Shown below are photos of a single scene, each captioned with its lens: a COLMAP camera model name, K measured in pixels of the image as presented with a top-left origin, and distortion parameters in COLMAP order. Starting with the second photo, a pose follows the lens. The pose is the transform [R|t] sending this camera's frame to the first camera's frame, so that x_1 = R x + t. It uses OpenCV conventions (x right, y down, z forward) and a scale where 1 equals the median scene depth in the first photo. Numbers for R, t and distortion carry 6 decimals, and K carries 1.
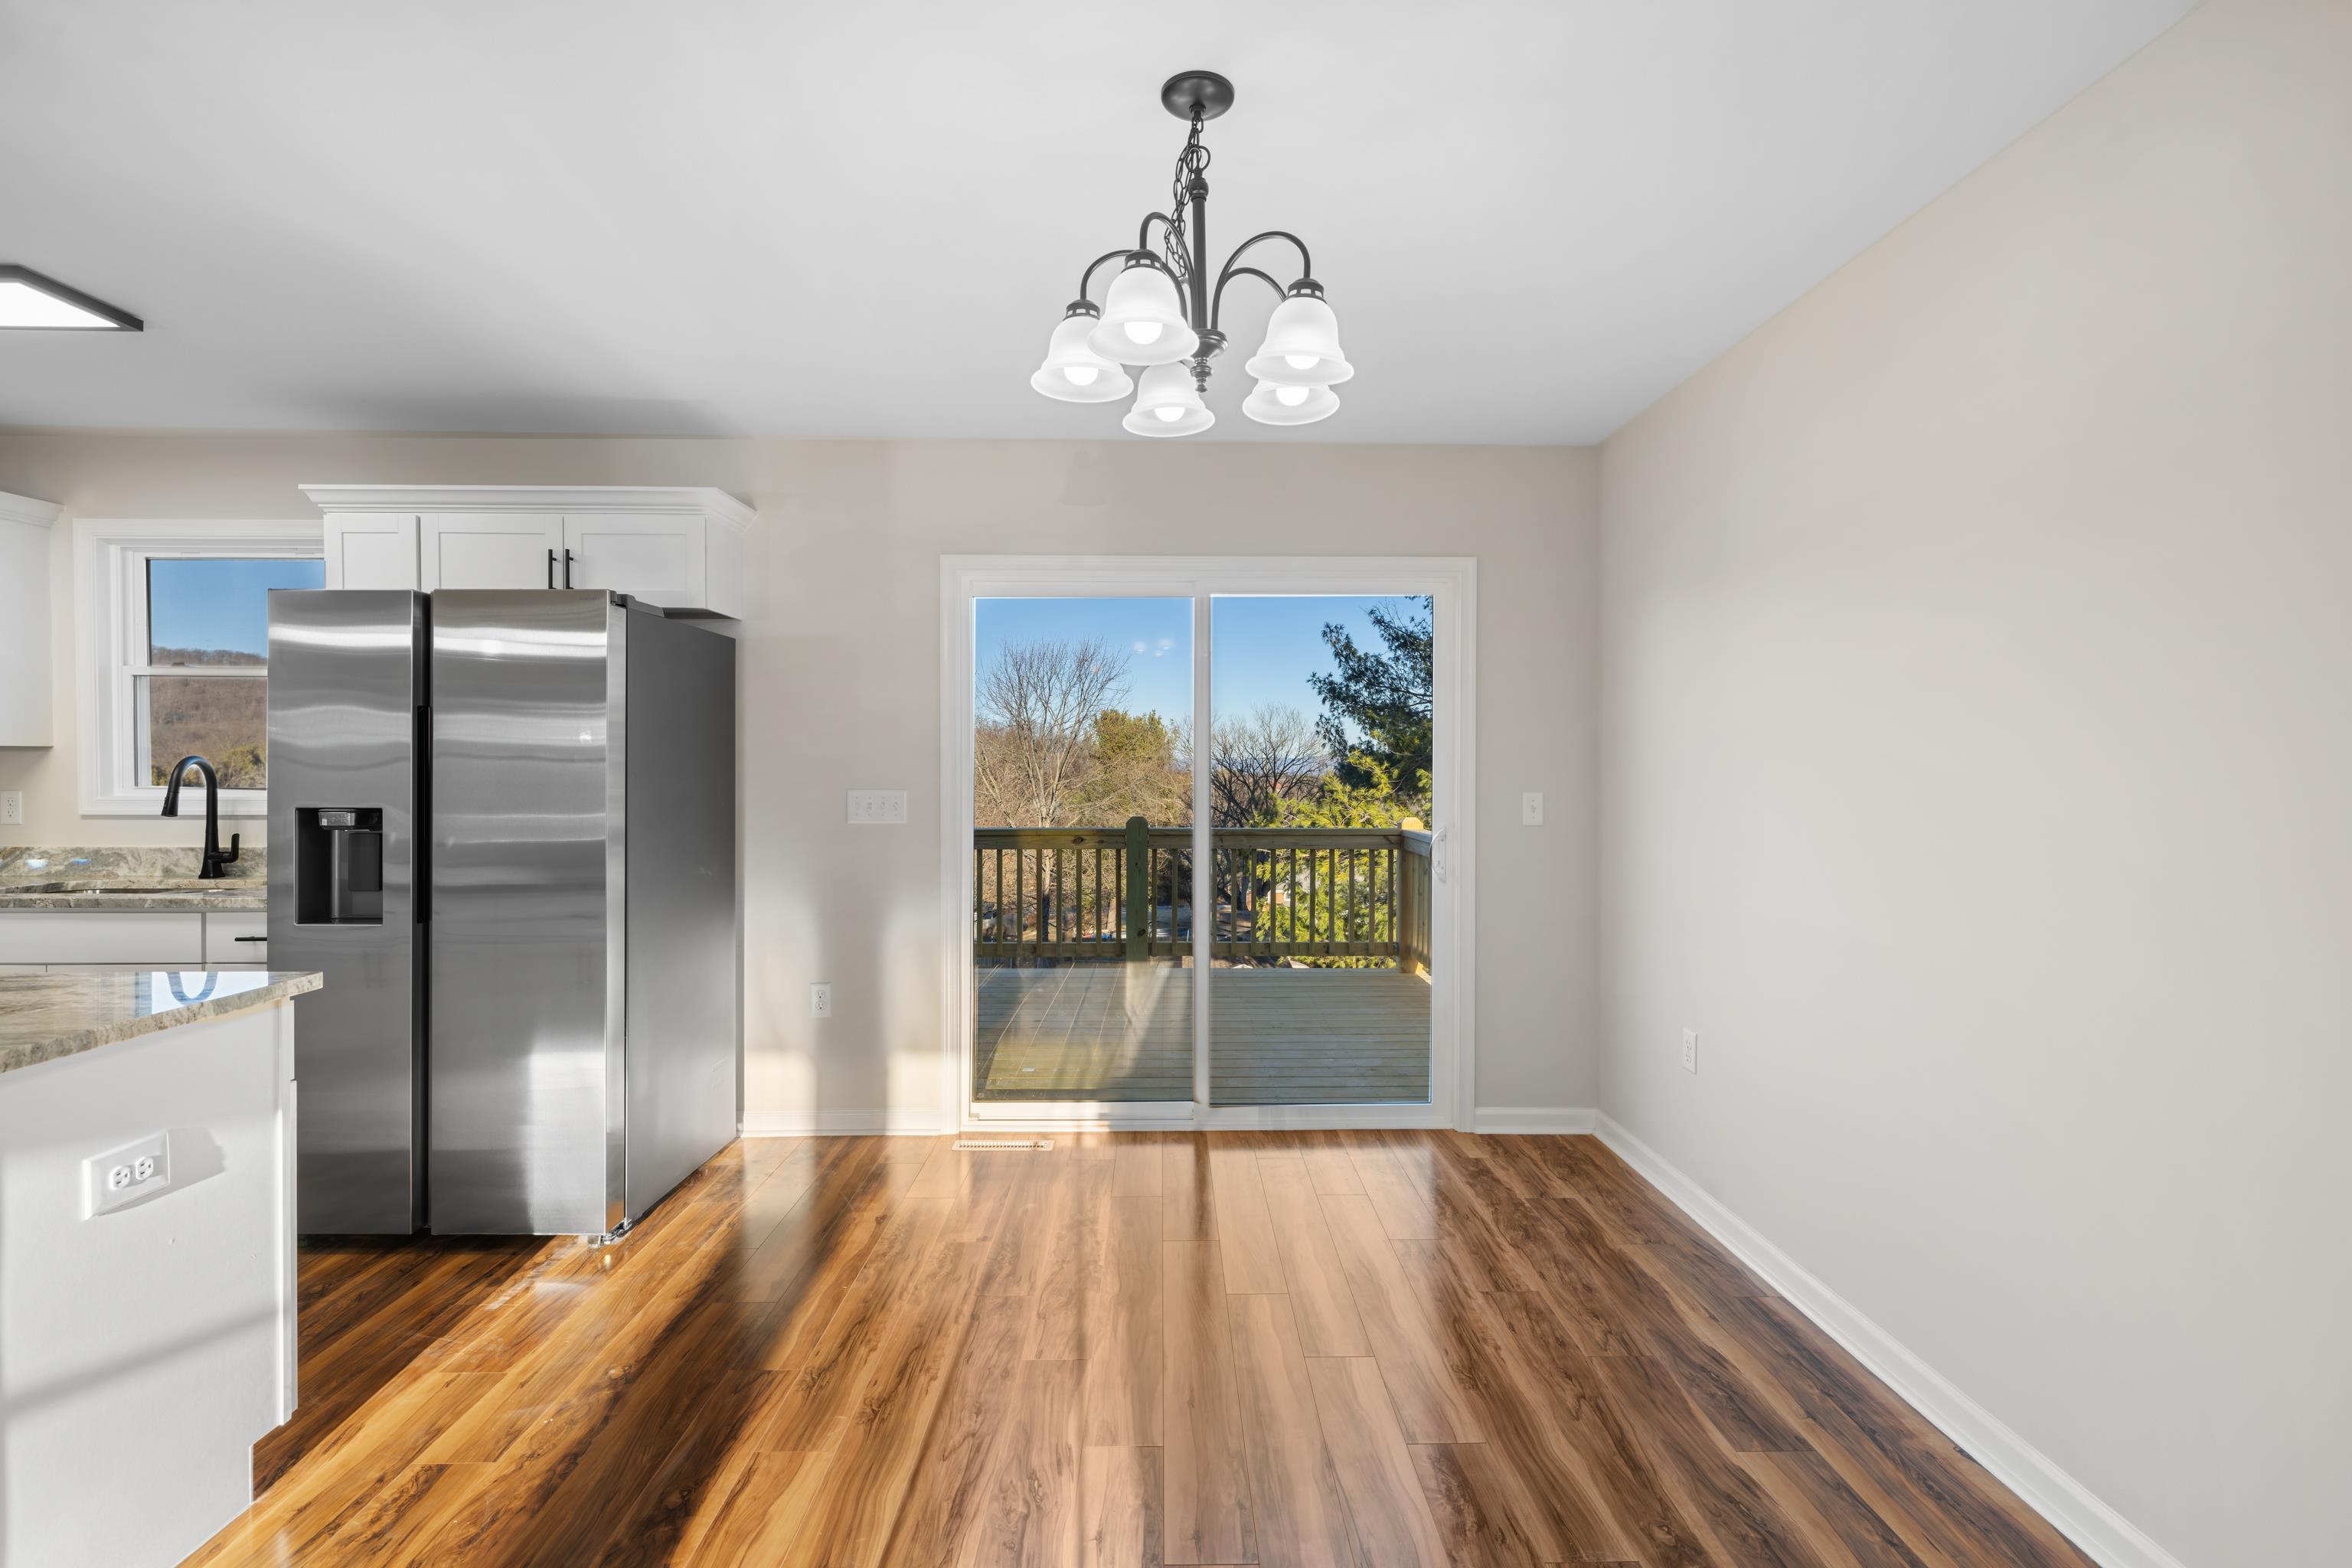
lens RADIAL K [[1071.5, 0, 1176.0], [0, 1071.5, 784.0], [0, 0, 1]] dist [0.004101, 0.000949]
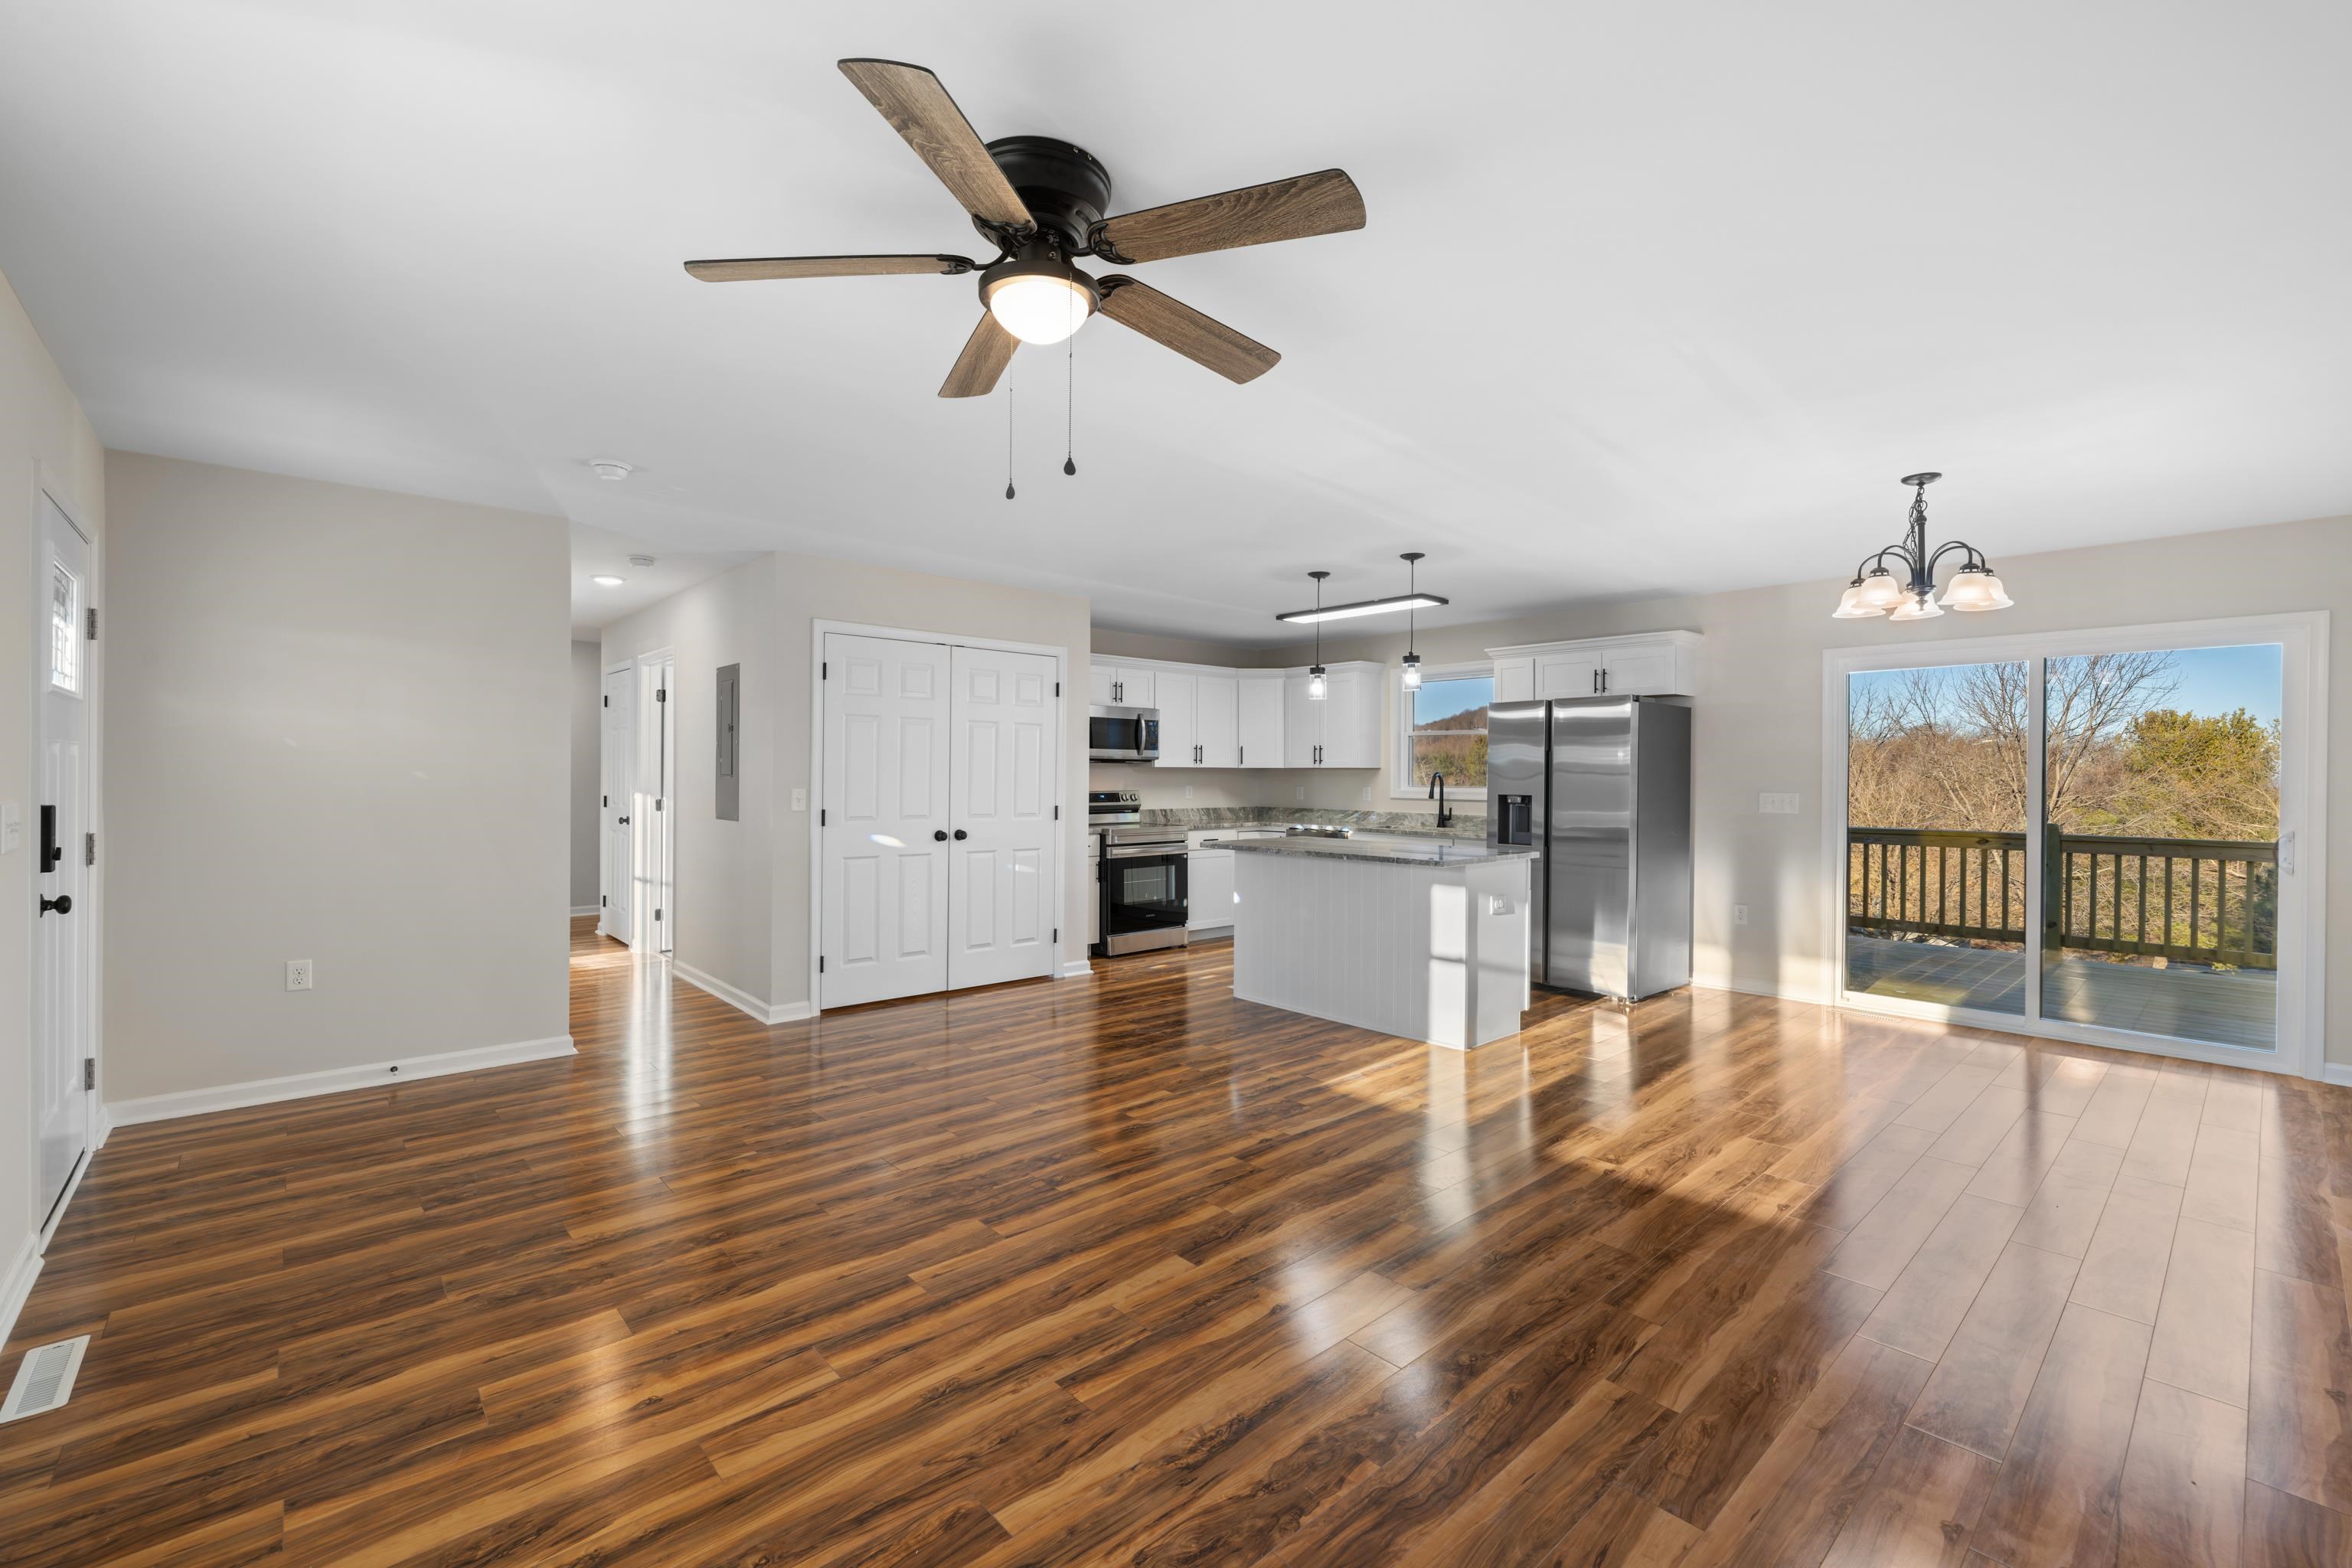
lens RADIAL K [[987.8, 0, 1175.4], [0, 987.8, 777.0], [0, 0, 1]] dist [-0.000150, -0.000083]
pose [[0.657427, 0.003217, -0.753511, 0.271895], [-0.017294, 0.999792, -0.010821, 0.014882], [0.753320, 0.020145, 0.657346, -0.744719]]
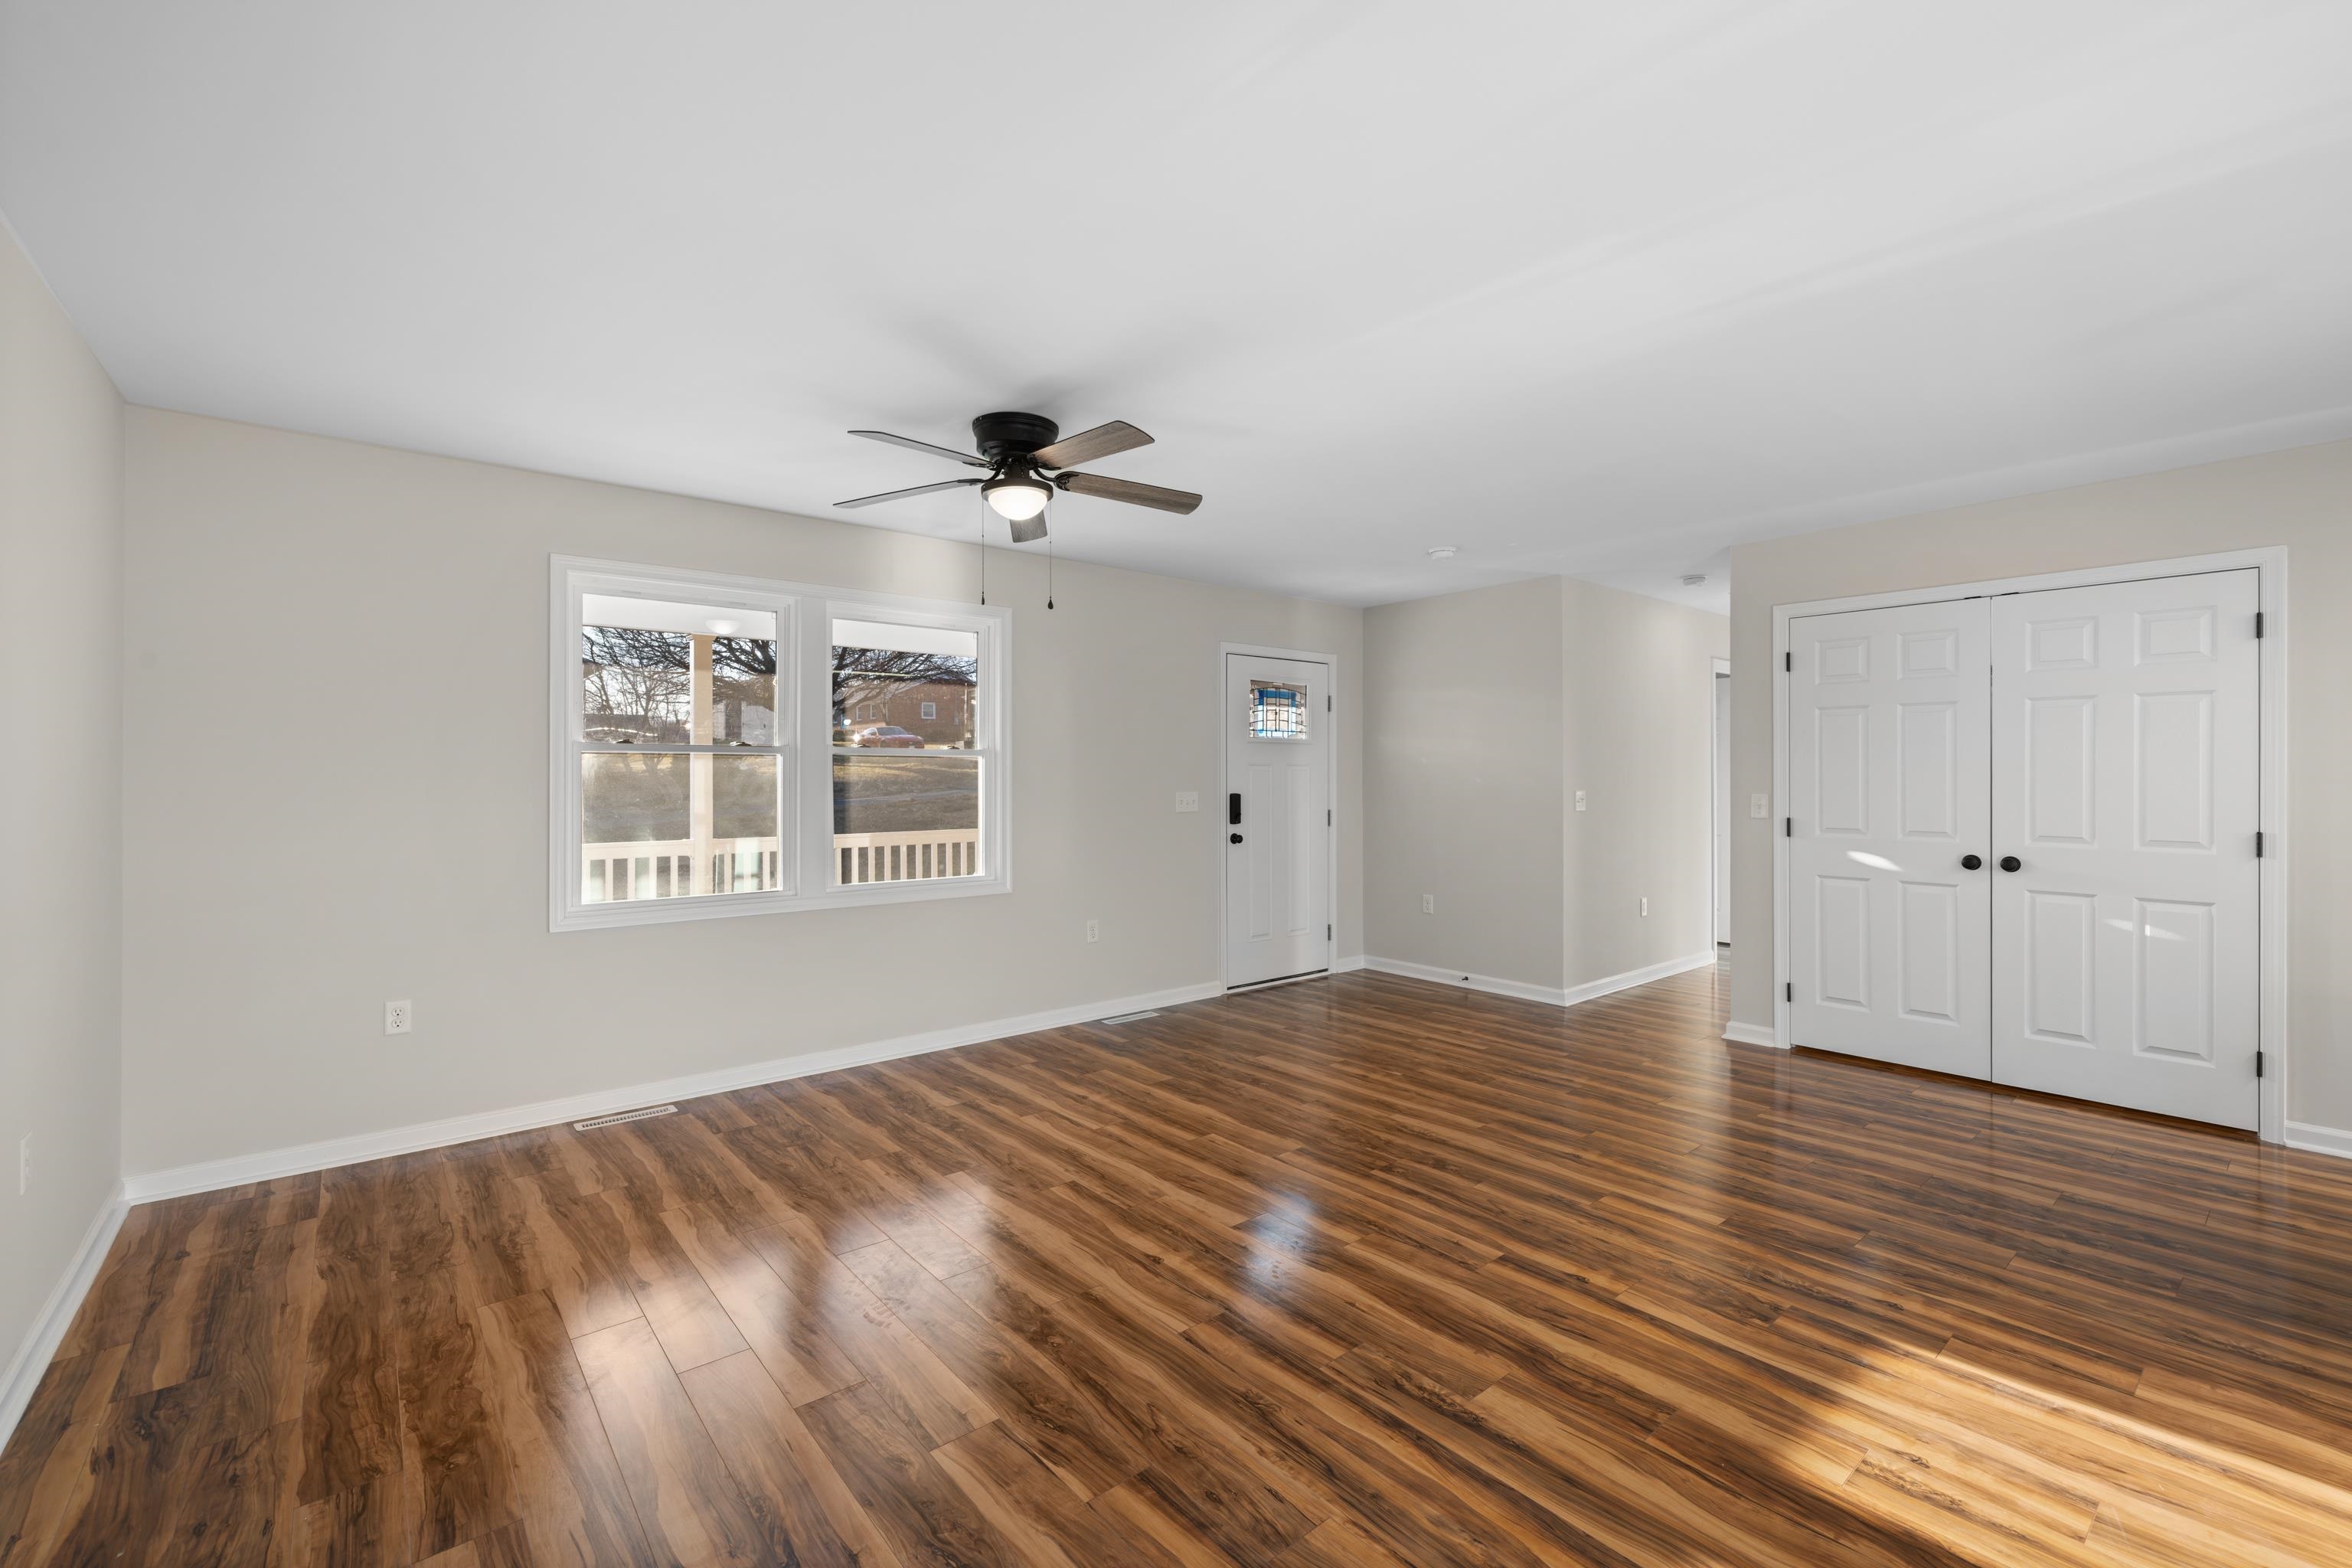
lens RADIAL K [[987.8, 0, 1175.4], [0, 987.8, 777.0], [0, 0, 1]] dist [-0.000150, -0.000083]
pose [[-0.779434, -0.000670, -0.626484, 0.268675], [-0.010600, 0.999870, 0.012119, -0.004325], [0.626394, 0.016087, -0.779340, 0.308262]]
